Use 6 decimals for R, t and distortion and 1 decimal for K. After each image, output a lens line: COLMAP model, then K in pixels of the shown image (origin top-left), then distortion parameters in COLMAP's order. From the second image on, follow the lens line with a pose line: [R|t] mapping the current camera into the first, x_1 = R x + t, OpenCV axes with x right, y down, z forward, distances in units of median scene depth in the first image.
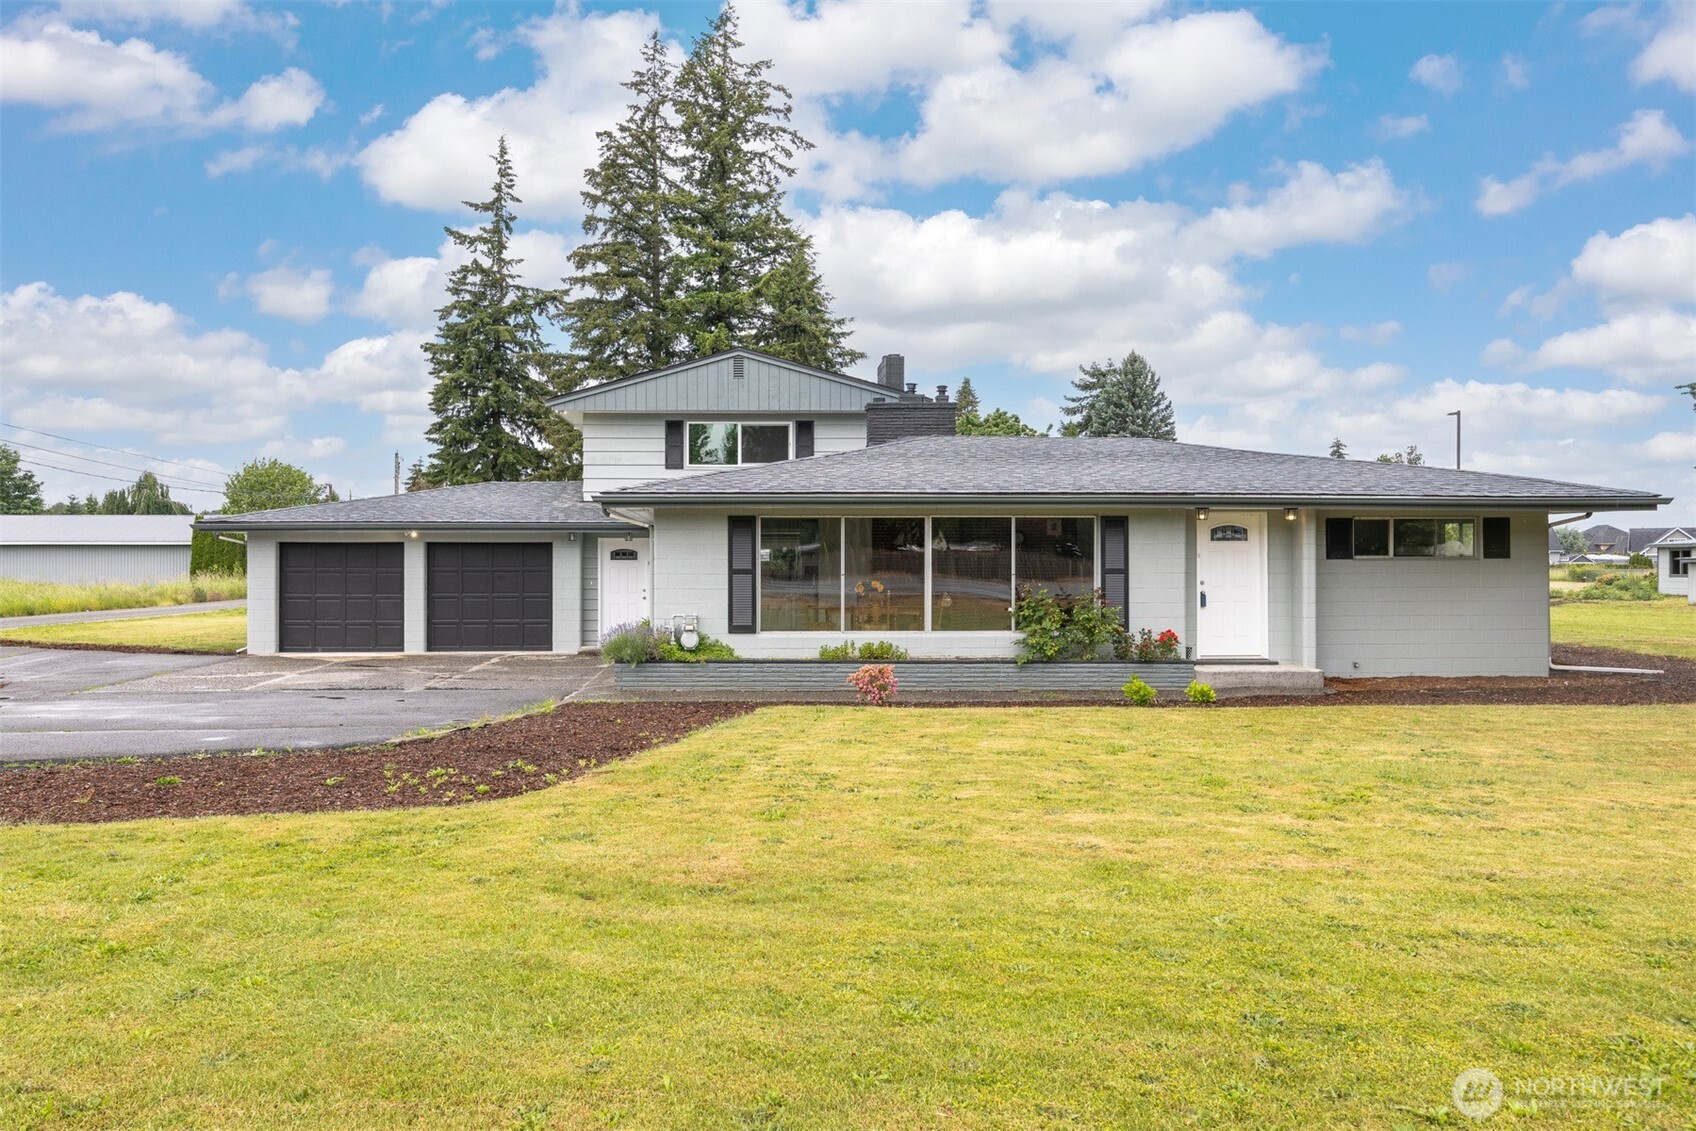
lens RADIAL K [[1270.1, 0, 845.7], [0, 1270.1, 573.6], [0, 0, 1]] dist [-0.007587, -0.004801]
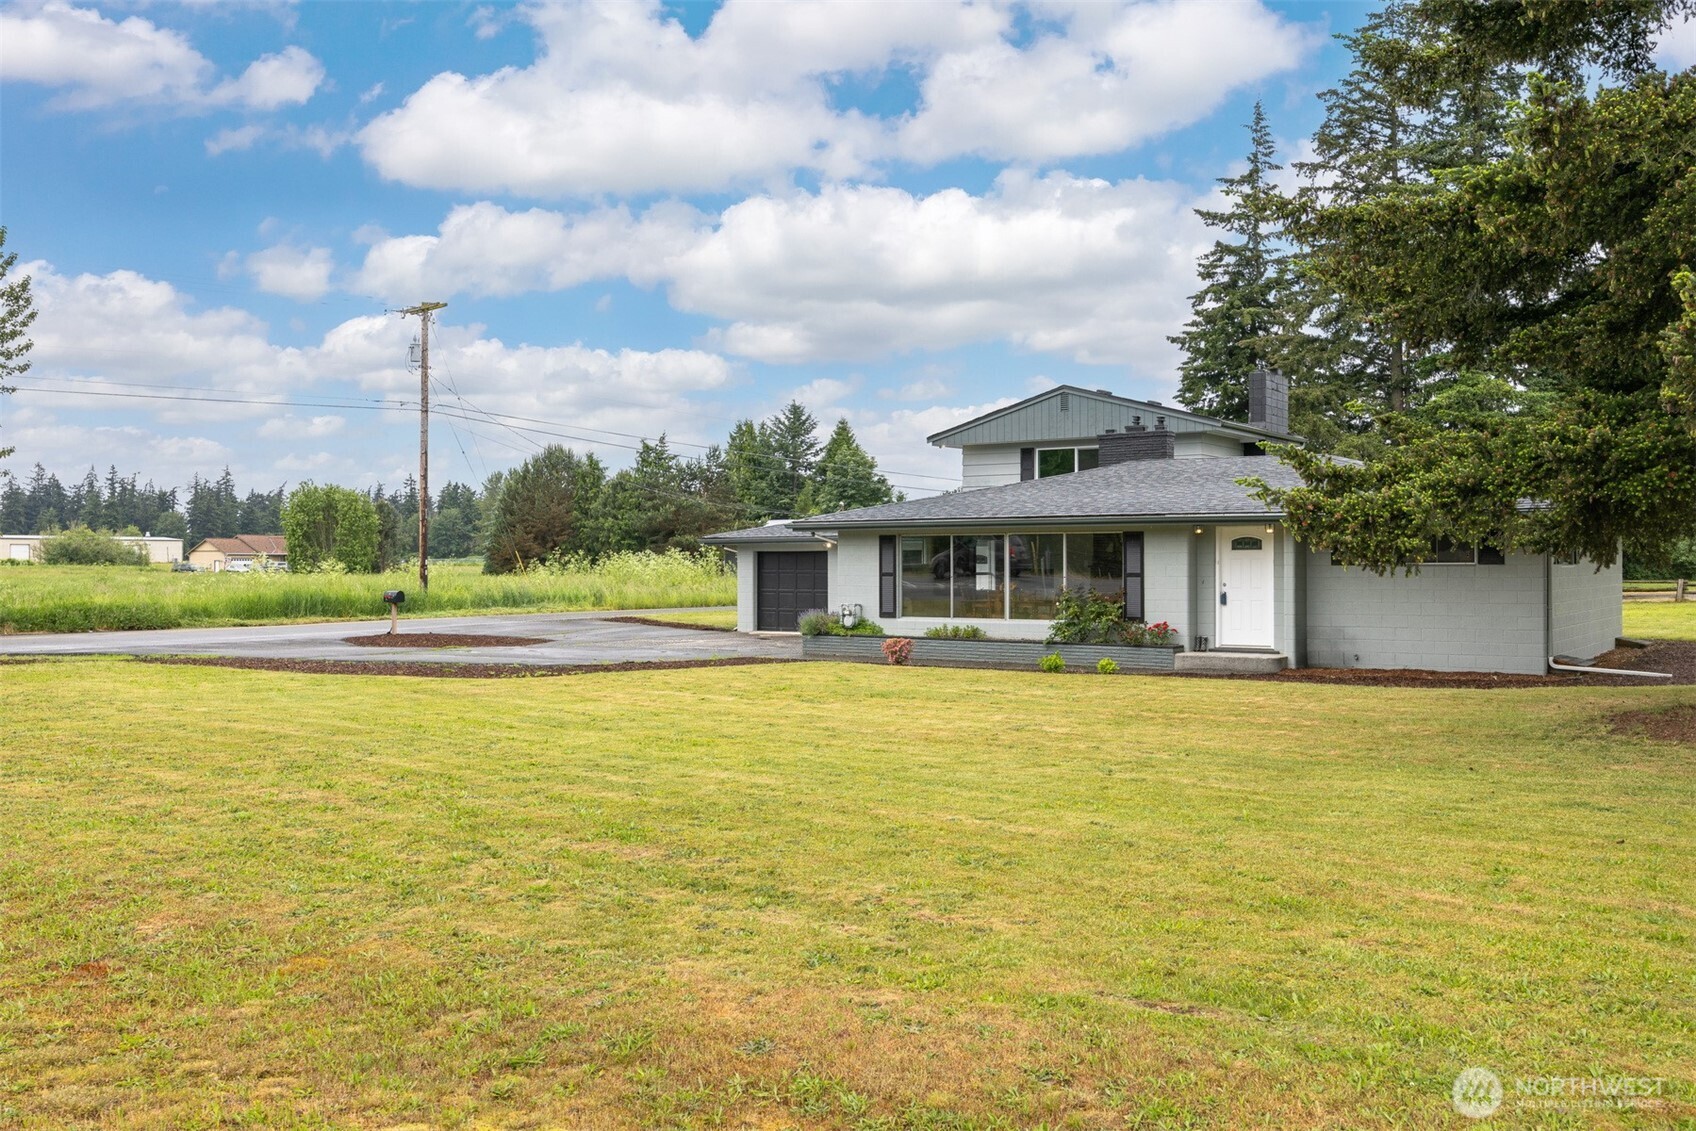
lens RADIAL K [[1493.9, 0, 842.7], [0, 1493.9, 566.0], [0, 0, 1]] dist [-0.001086, 0.016644]
pose [[0.804203, -0.000039, -0.594355, 0.640528], [-0.002482, 0.999991, -0.003425, -0.003609], [0.594350, 0.004229, 0.804195, -0.277659]]
